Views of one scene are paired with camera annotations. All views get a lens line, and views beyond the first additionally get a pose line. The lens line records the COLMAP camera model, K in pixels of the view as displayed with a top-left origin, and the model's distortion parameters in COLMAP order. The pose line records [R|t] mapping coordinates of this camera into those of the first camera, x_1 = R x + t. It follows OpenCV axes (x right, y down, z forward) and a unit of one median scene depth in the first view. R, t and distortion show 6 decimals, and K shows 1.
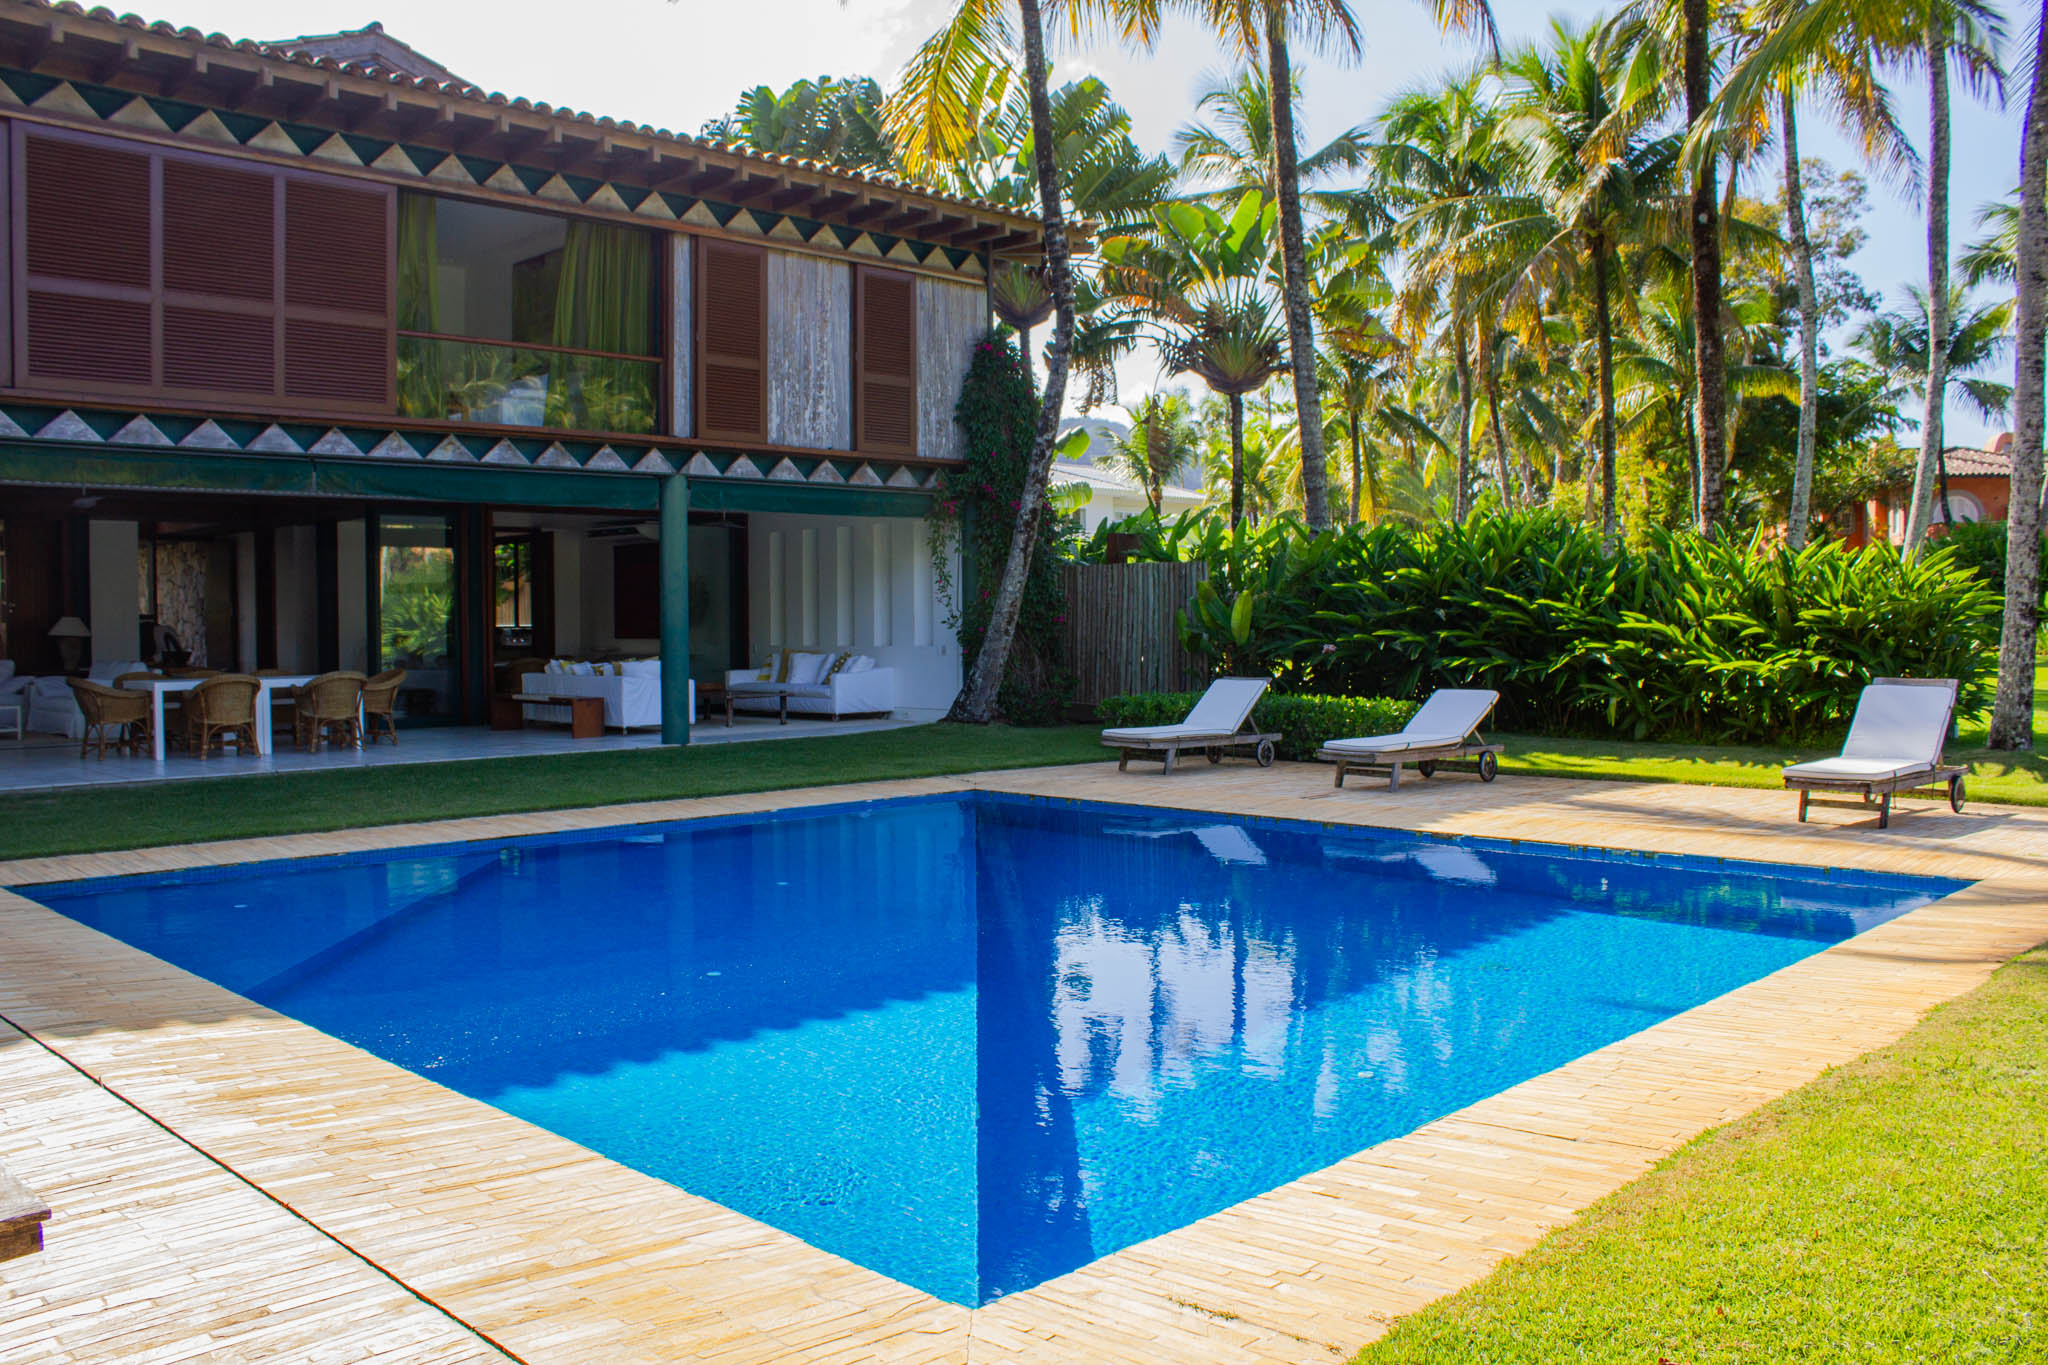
lens RADIAL K [[1687.4, 0, 1024.0], [0, 1687.4, 682.5], [0, 0, 1]] dist [-0.163724, 0.133800]
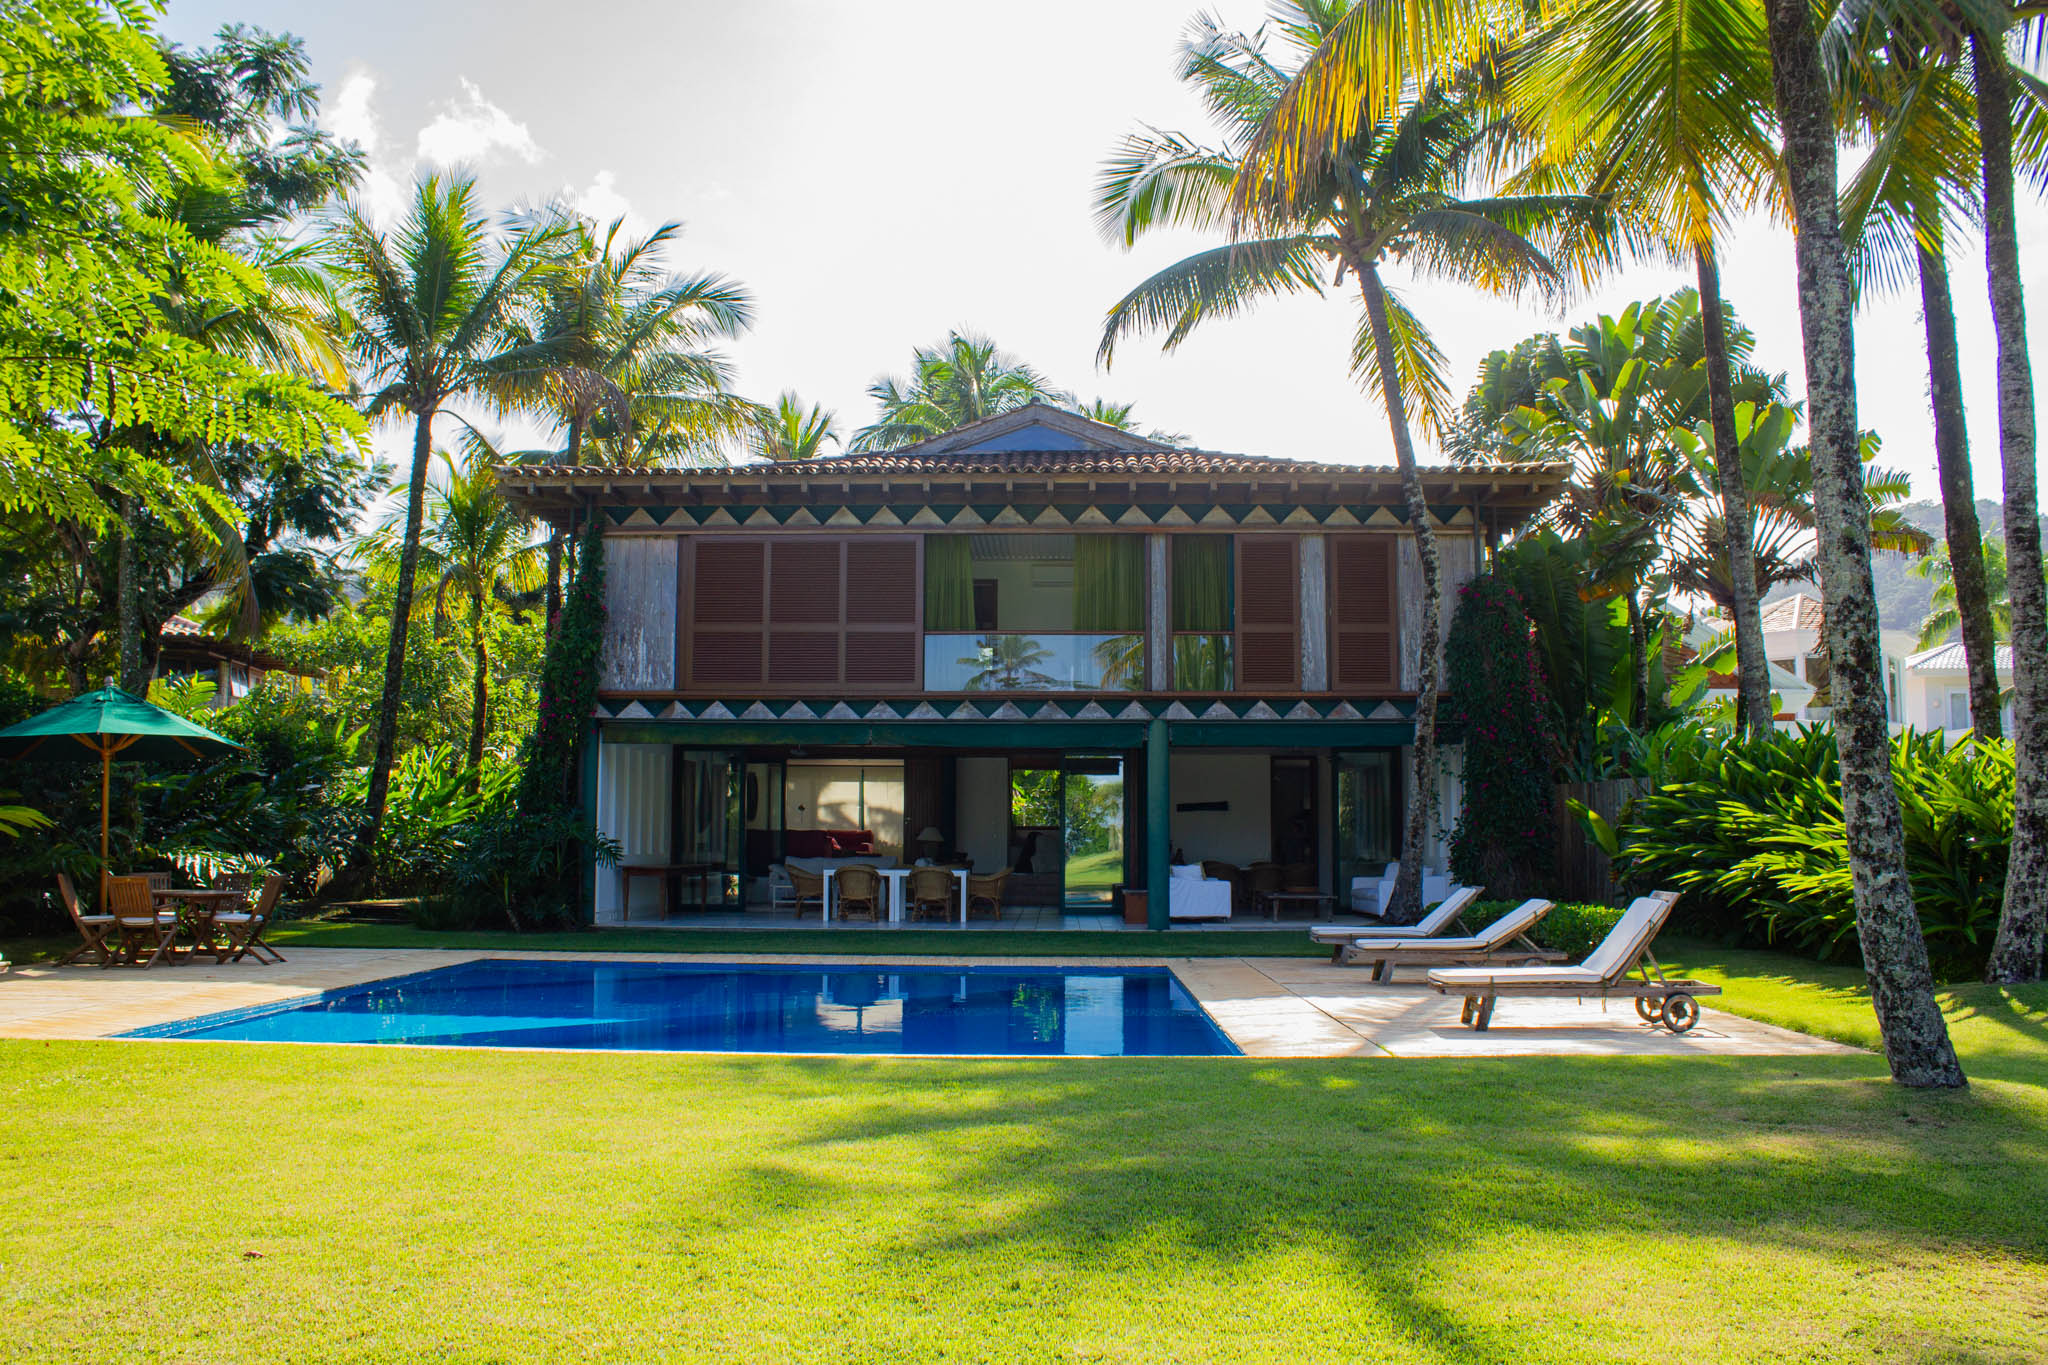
lens RADIAL K [[1720.6, 0, 1024.0], [0, 1720.6, 682.5], [0, 0, 1]] dist [-0.177130, 0.157113]
pose [[0.690860, -0.057138, -0.720728, 0.701461], [-0.034878, 0.993078, -0.112161, -0.000760], [0.722147, 0.102625, 0.684084, 0.017461]]
